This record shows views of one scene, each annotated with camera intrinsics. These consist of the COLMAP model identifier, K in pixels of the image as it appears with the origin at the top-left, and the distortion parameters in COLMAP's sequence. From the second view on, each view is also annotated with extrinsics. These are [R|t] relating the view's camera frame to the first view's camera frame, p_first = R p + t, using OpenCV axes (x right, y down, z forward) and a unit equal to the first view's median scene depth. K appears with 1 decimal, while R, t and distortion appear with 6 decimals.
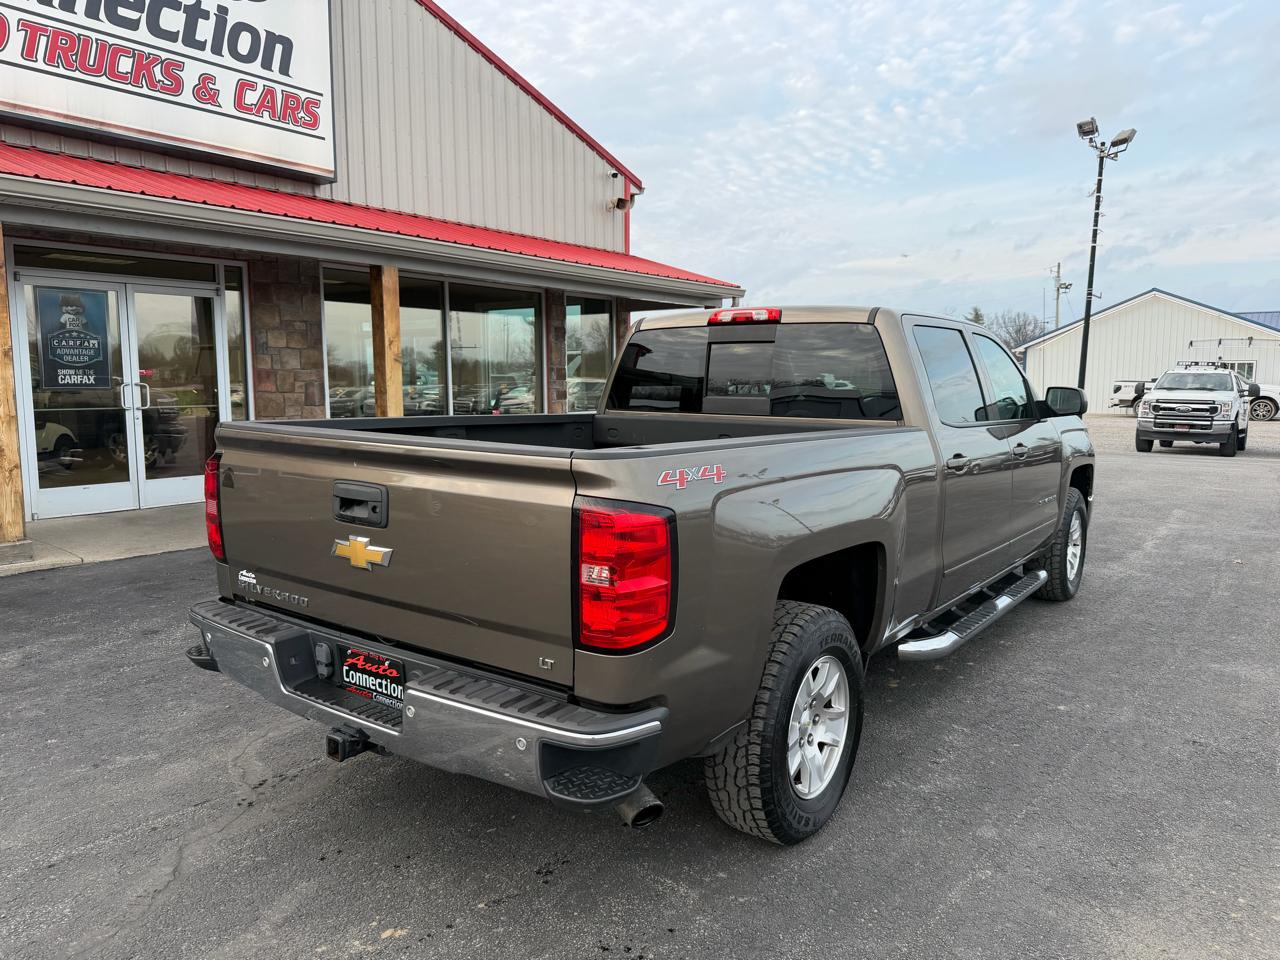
lens RADIAL K [[918.2, 0, 651.2], [0, 918.2, 478.2], [0, 0, 1]] dist [-0.008283, -0.000314]
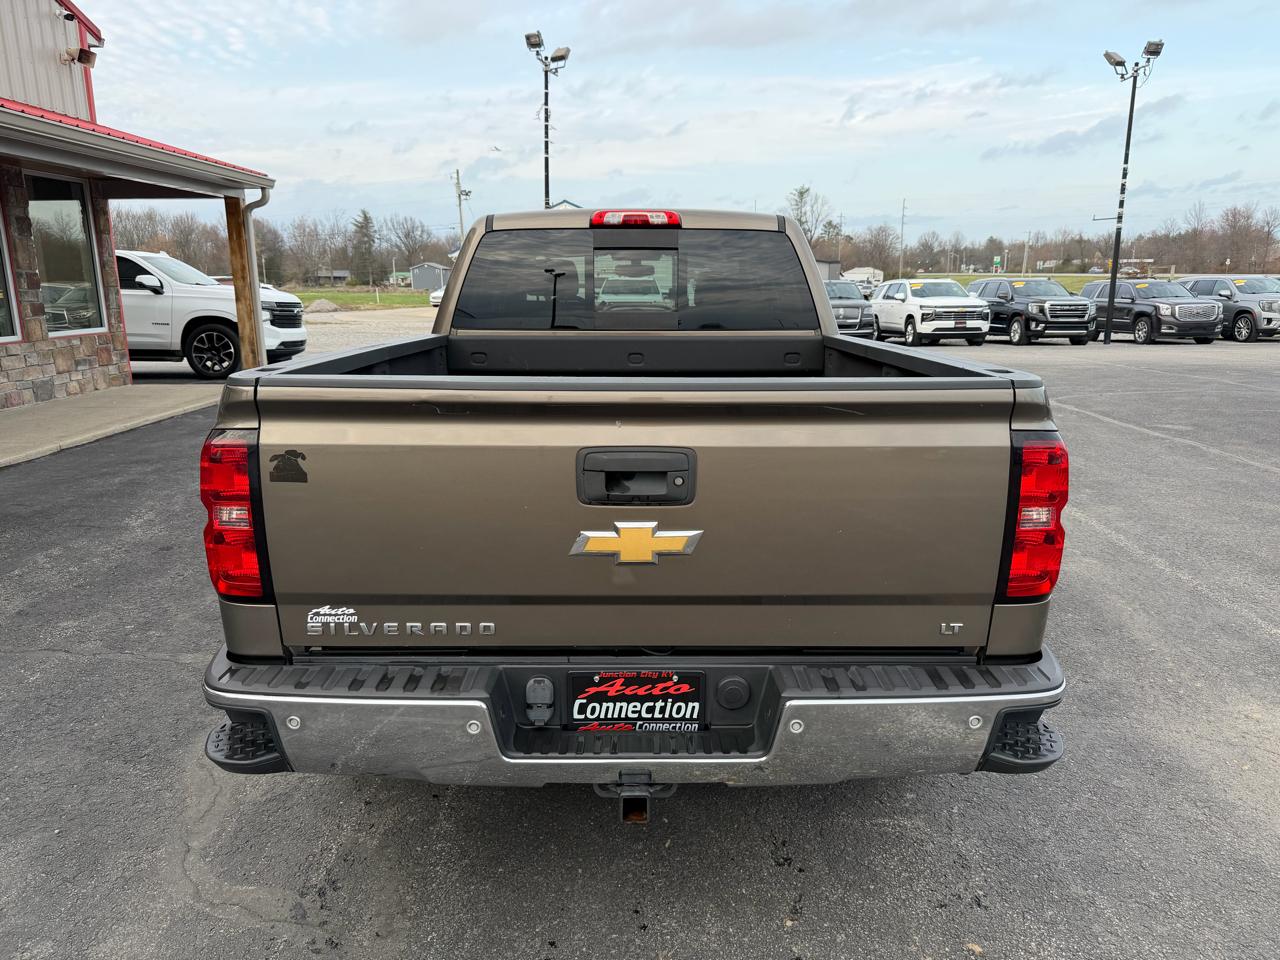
lens RADIAL K [[897.4, 0, 634.7], [0, 897.4, 490.2], [0, 0, 1]] dist [0.012002, -0.017498]
pose [[0.806378, -0.138171, 0.575034, -0.331722], [0.069014, 0.987667, 0.140540, -0.027407], [-0.587360, -0.073643, 0.805968, 0.198636]]
